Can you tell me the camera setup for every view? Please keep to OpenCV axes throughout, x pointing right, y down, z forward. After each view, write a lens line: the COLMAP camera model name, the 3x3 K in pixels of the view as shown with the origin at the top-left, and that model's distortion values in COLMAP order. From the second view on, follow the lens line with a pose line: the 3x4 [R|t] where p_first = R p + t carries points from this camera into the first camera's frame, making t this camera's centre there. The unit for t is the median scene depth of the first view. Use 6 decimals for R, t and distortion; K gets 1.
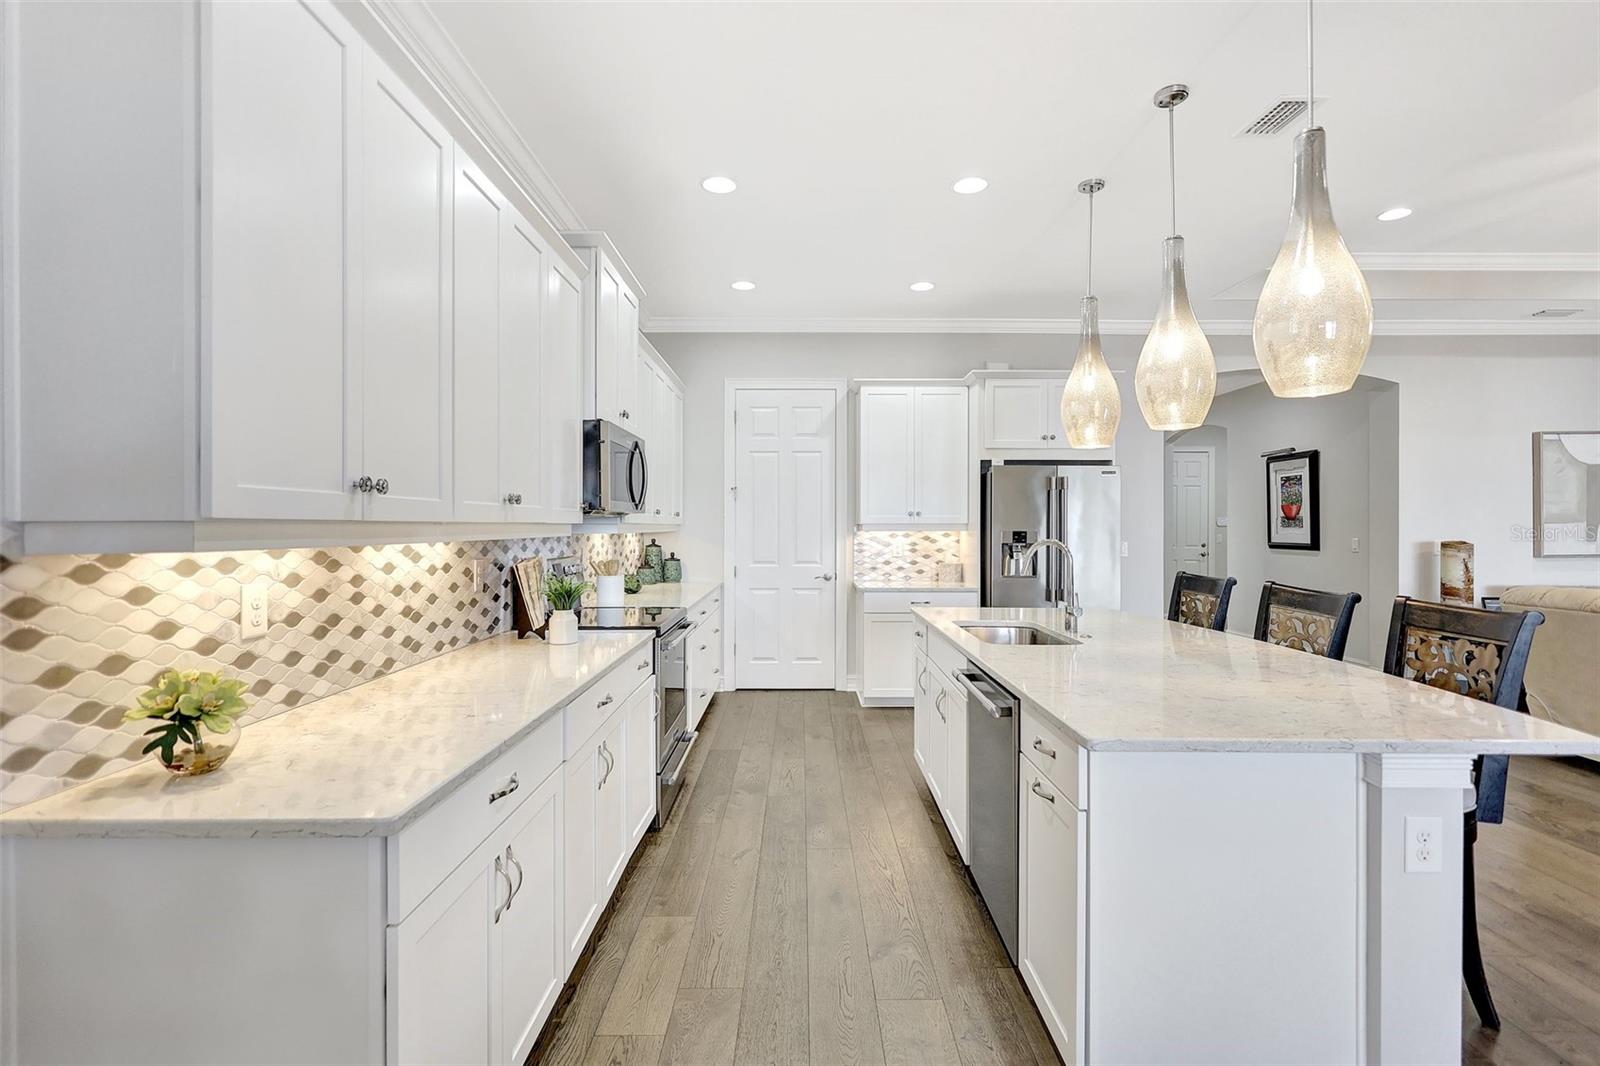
lens RADIAL K [[741.3, 0, 798.4], [0, 741.3, 523.8], [0, 0, 1]] dist [0.001724, -0.001319]
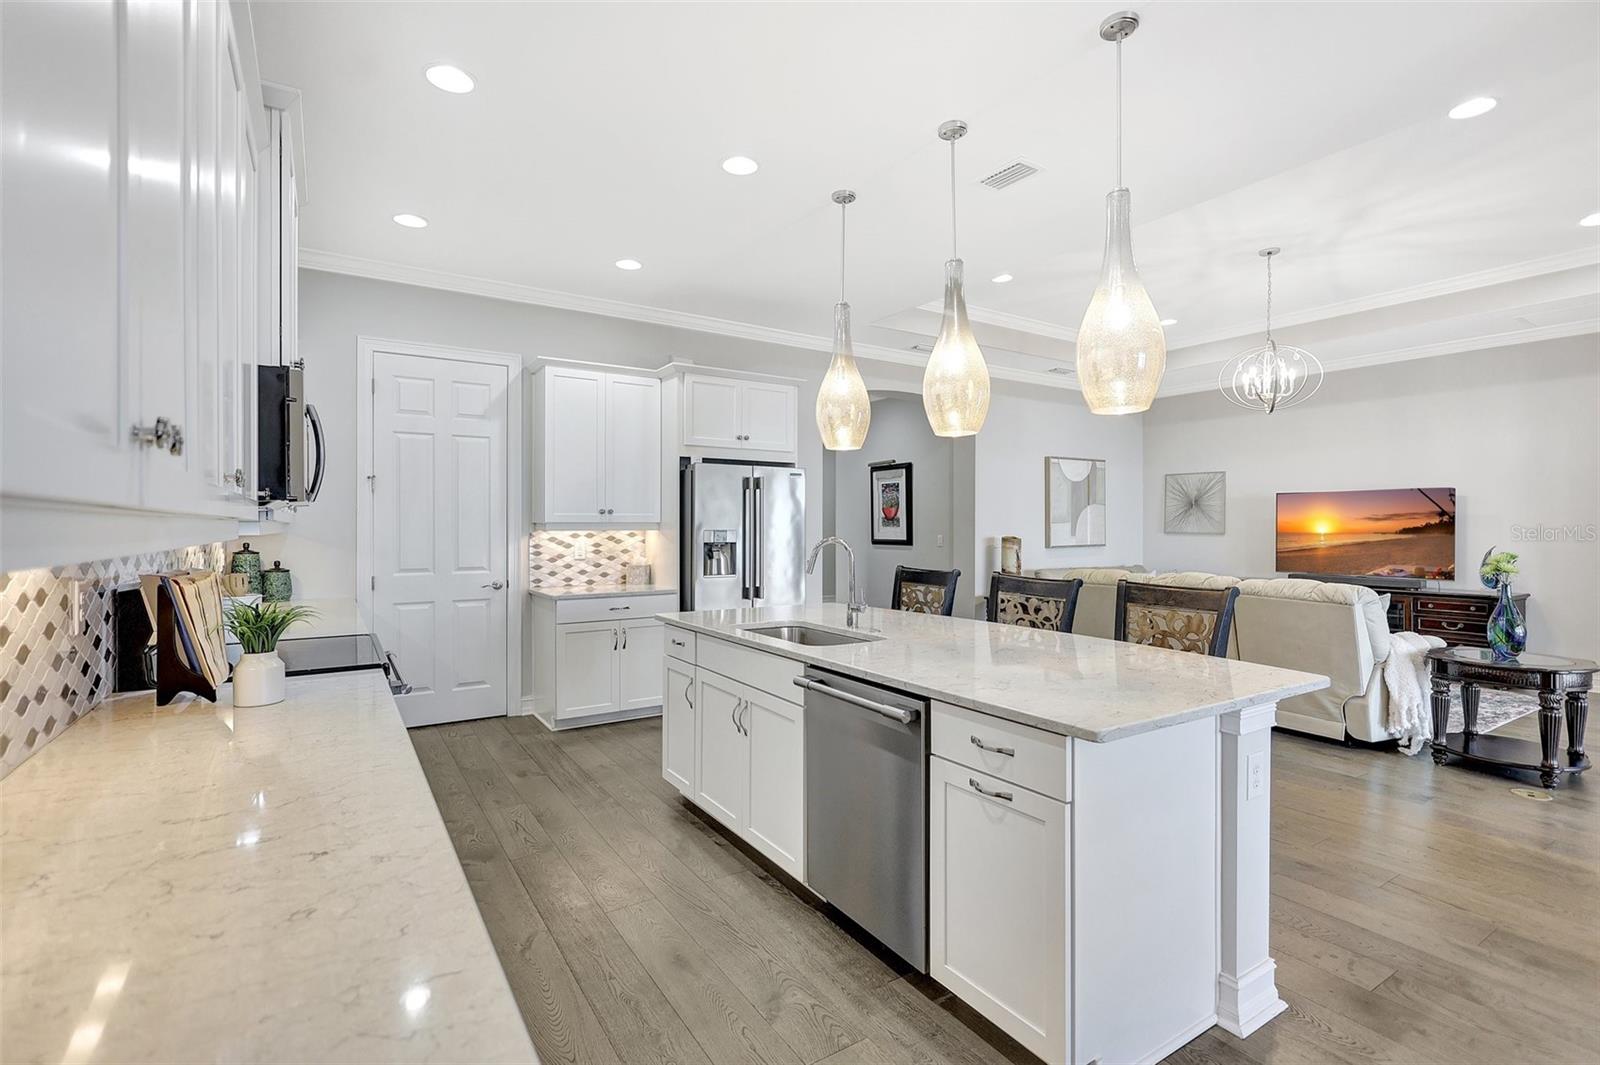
lens RADIAL K [[741.3, 0, 798.8], [0, 741.3, 526.0], [0, 0, 1]] dist [0.001724, -0.001319]
pose [[0.840971, -0.000528, 0.541079, -0.218378], [-0.001065, 0.999996, 0.002632, 0.002430], [-0.541079, -0.002789, 0.840967, 0.159227]]
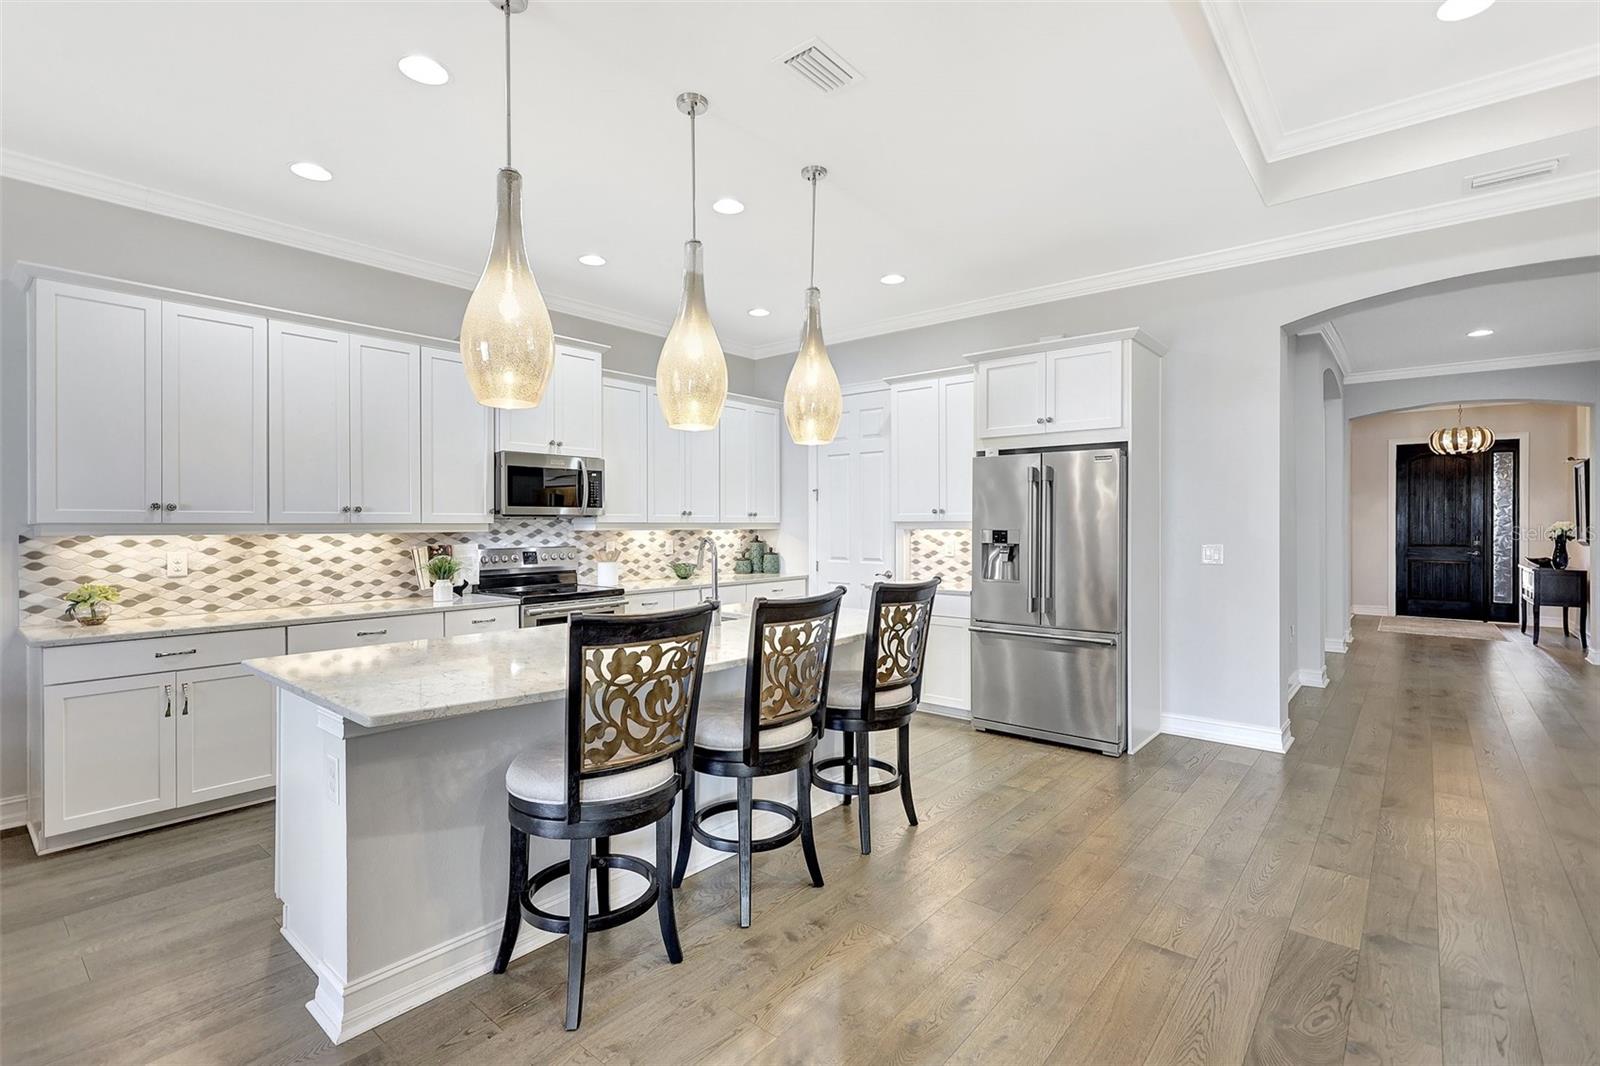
lens RADIAL K [[741.3, 0, 799.2], [0, 741.3, 523.0], [0, 0, 1]] dist [0.001724, -0.001319]
pose [[0.765357, -0.004006, -0.643594, 0.998054], [0.004343, 0.999990, -0.001060, 0.002902], [0.643591, -0.001984, 0.765367, 0.243927]]
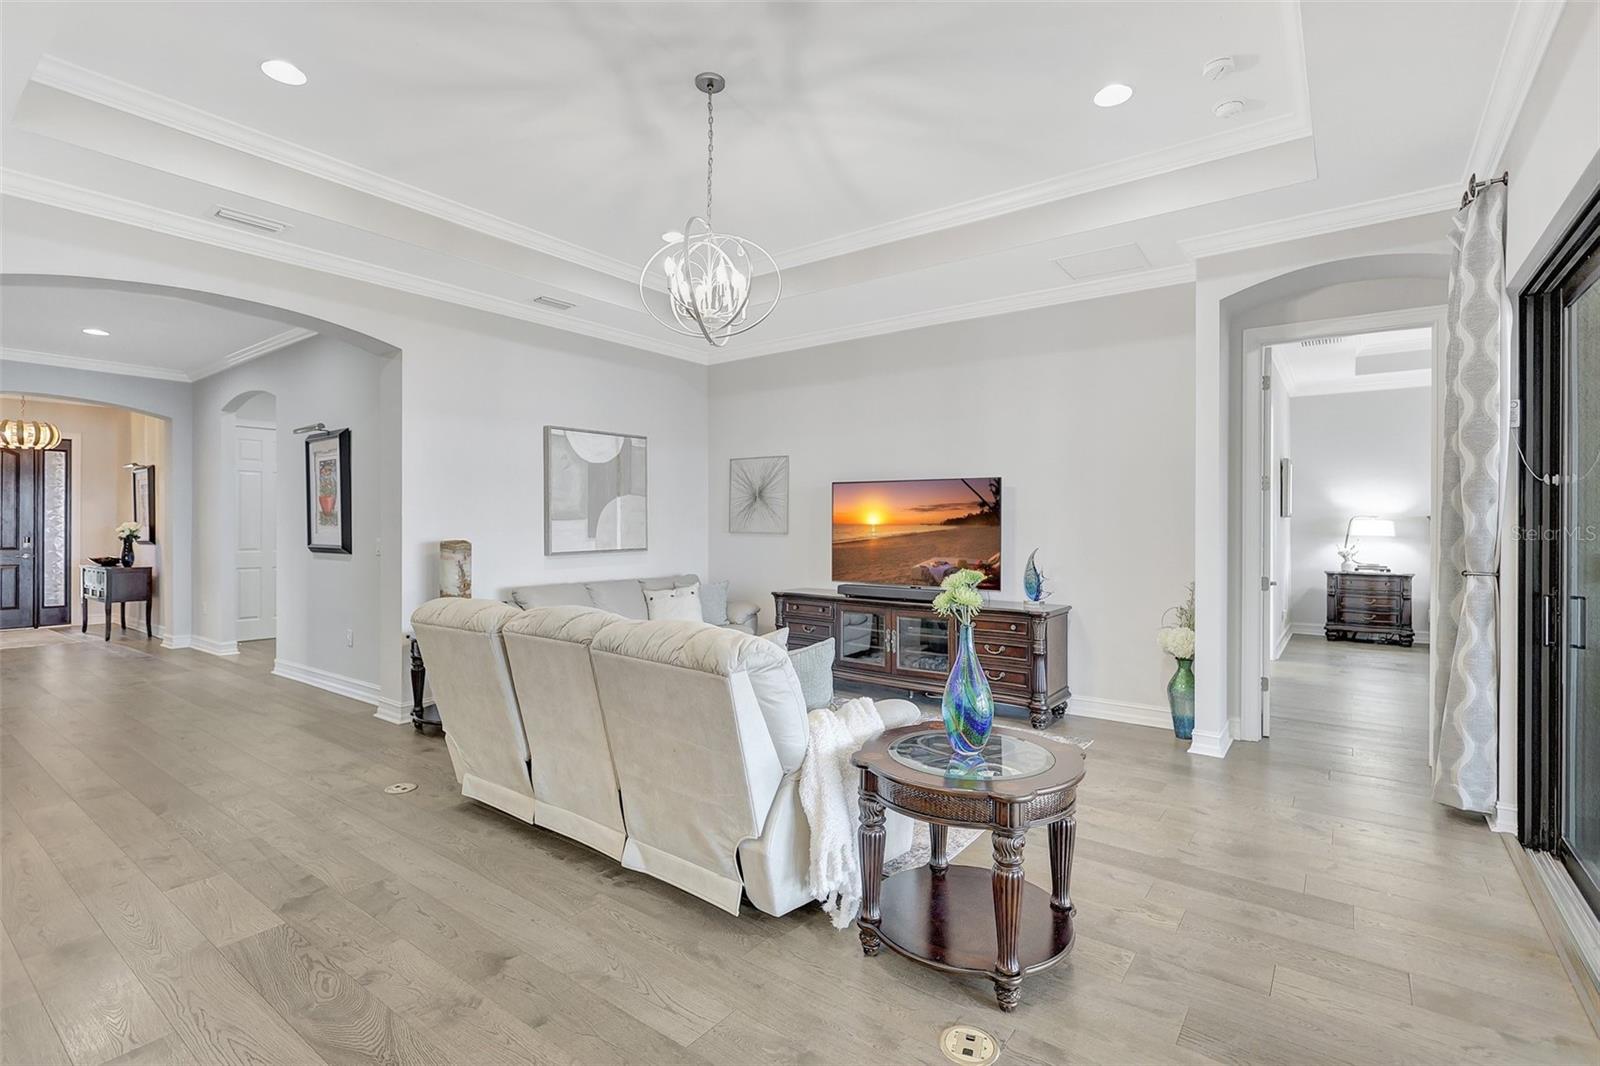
lens RADIAL K [[741.3, 0, 801.6], [0, 741.3, 528.3], [0, 0, 1]] dist [0.001724, -0.001319]
pose [[0.596768, -0.005960, 0.802391, 0.690383], [-0.001164, 0.999965, 0.008294, 0.002284], [-0.802413, -0.005884, 0.596740, 0.255190]]
